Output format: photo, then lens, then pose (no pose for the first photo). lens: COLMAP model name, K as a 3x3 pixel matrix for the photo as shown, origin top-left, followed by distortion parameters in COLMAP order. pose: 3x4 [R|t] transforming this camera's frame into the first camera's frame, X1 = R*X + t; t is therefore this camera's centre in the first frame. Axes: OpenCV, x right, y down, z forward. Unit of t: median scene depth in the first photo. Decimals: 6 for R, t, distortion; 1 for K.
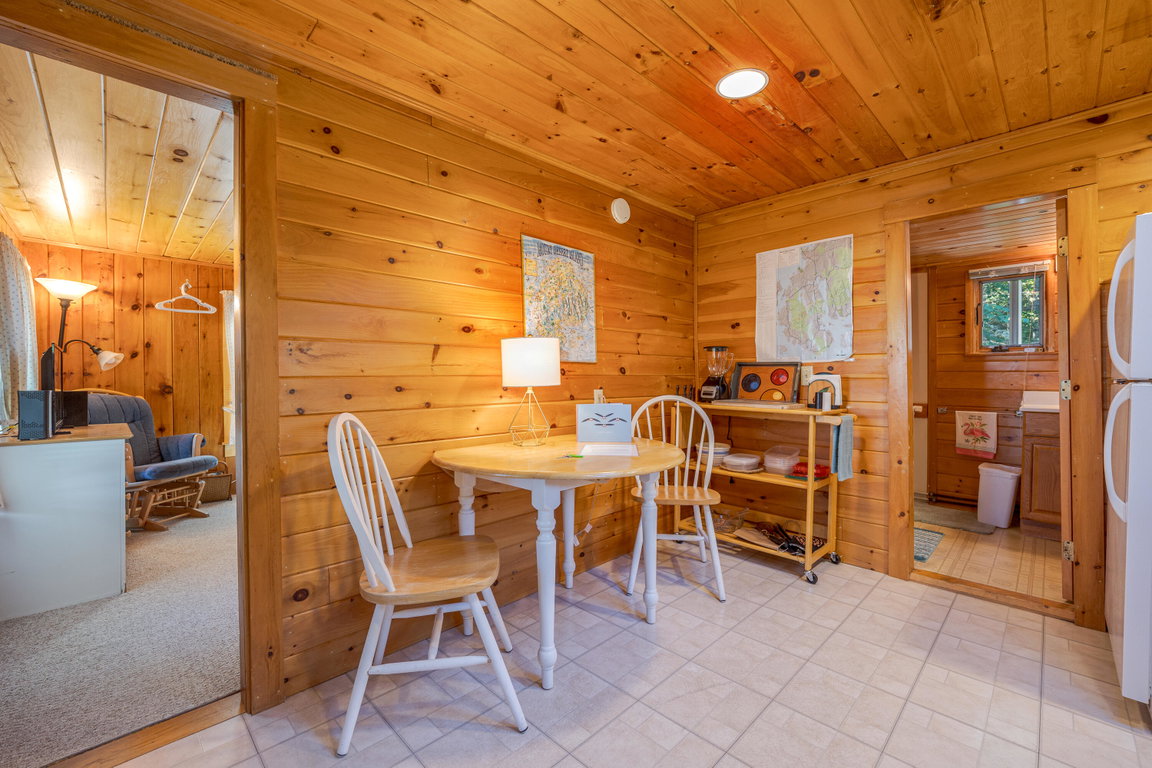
lens RADIAL K [[480.2, 0, 571.3], [0, 480.2, 382.5], [0, 0, 1]] dist [0.004579, 0.000444]
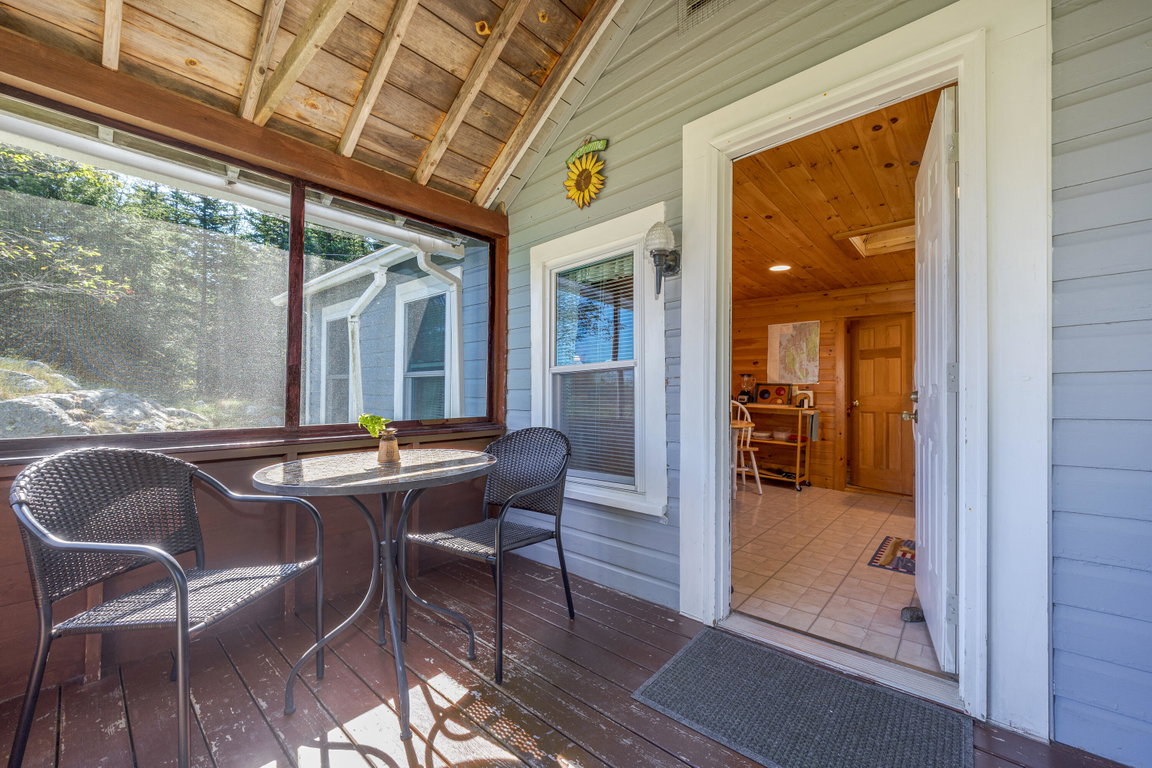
lens RADIAL K [[434.0, 0, 582.0], [0, 434.0, 392.6], [0, 0, 1]] dist [0.005567, -0.001200]
pose [[0.997593, 0.015657, 0.067553, -0.506113], [-0.015672, 0.999877, -0.000312, 0.006902], [-0.067549, -0.000747, 0.997716, -0.719419]]
